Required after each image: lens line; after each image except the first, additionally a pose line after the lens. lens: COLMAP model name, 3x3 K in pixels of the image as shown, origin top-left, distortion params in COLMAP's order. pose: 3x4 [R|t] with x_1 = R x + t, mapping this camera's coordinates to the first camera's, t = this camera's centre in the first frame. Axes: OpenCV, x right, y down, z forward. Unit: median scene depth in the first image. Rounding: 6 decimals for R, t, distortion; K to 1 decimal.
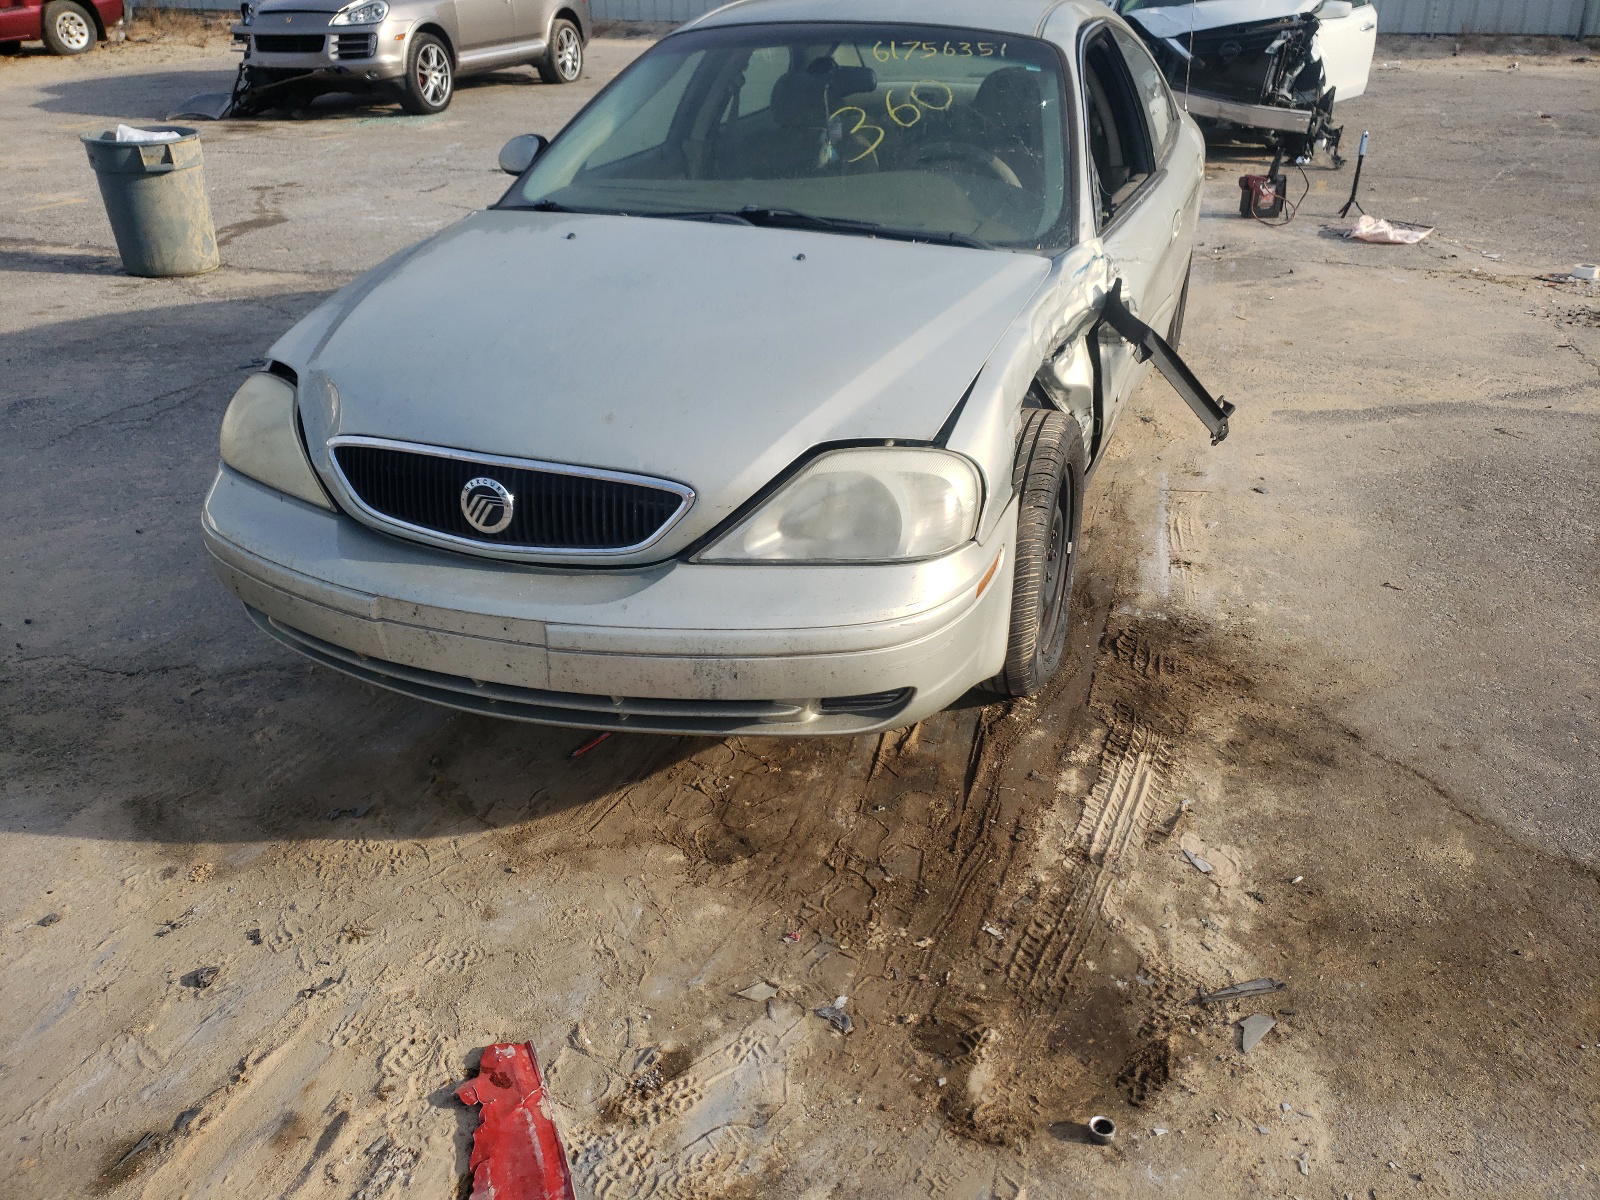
lens RADIAL K [[1212.2, 0, 800.0], [0, 1212.2, 600.0], [0, 0, 1]] dist [0.008781, 0.010622]
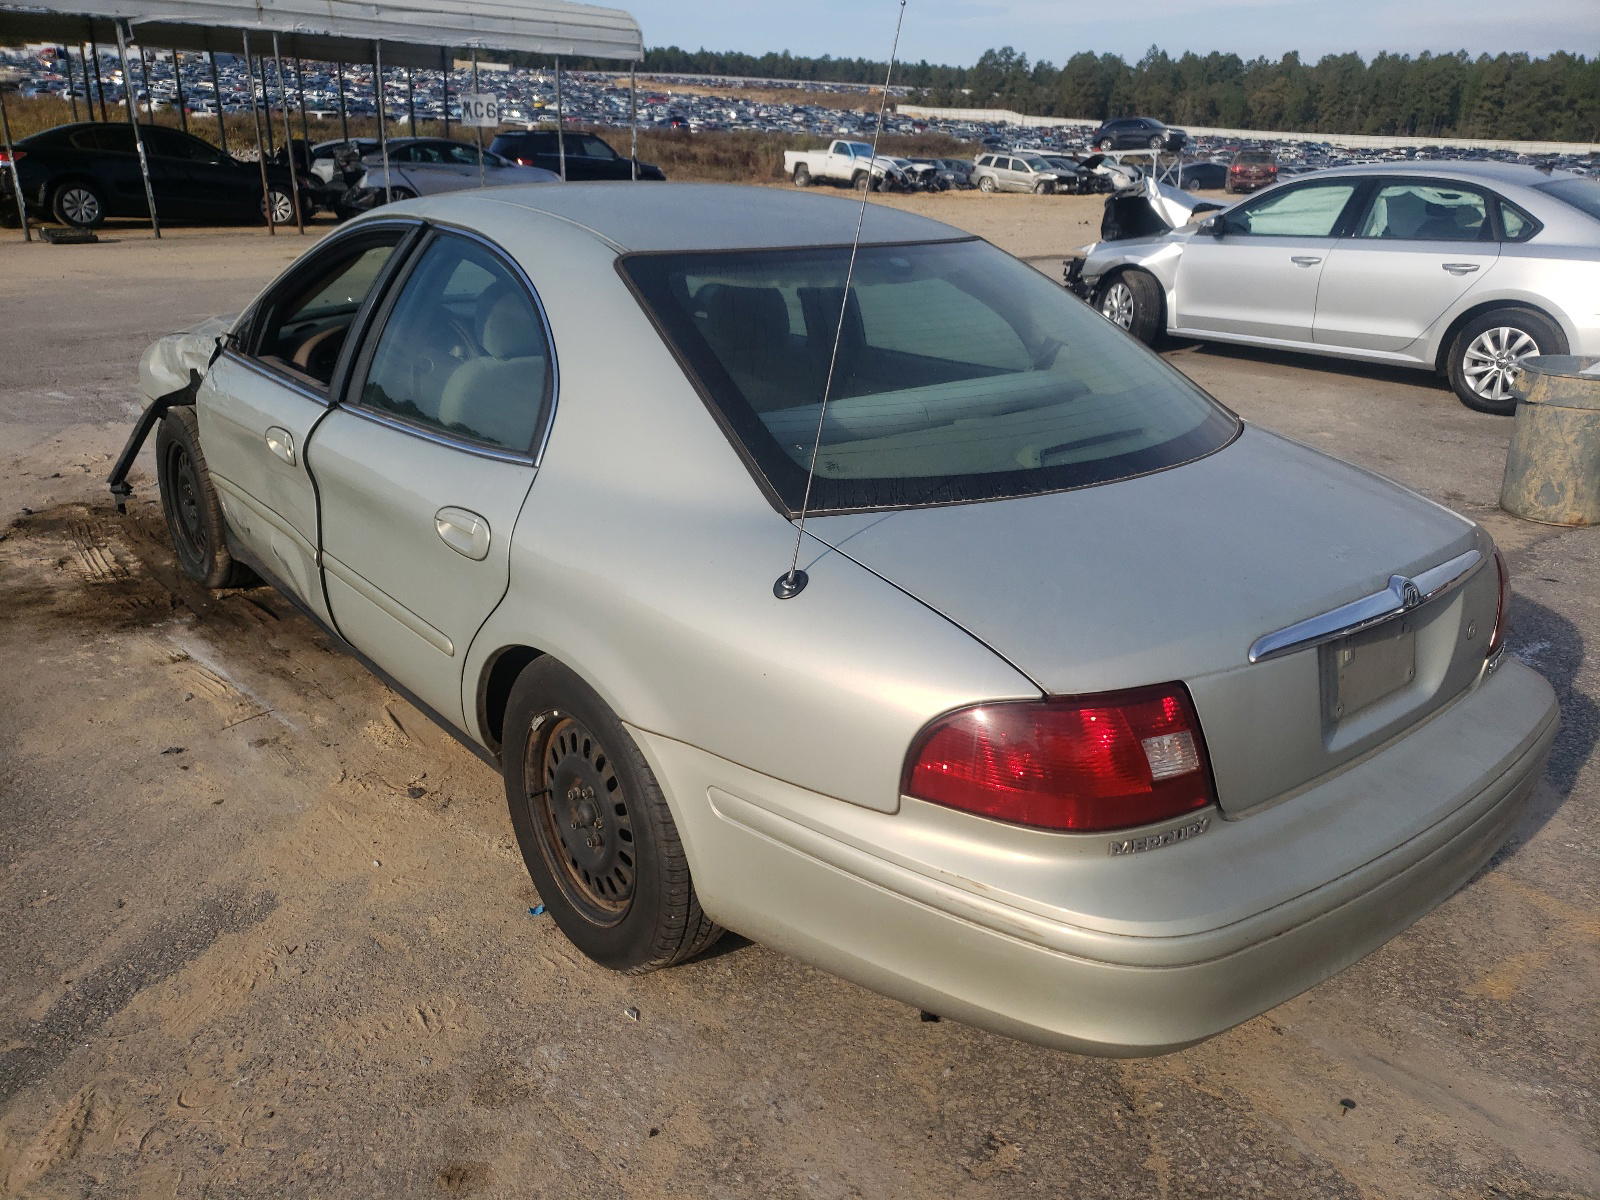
lens RADIAL K [[1212.2, 0, 800.0], [0, 1212.2, 600.0], [0, 0, 1]] dist [0.008781, 0.010622]
pose [[-0.482446, 0.305824, -0.820803, 1.070826], [-0.439008, 0.726457, 0.528709, -1.034426], [0.757970, 0.615412, -0.216217, 1.871746]]
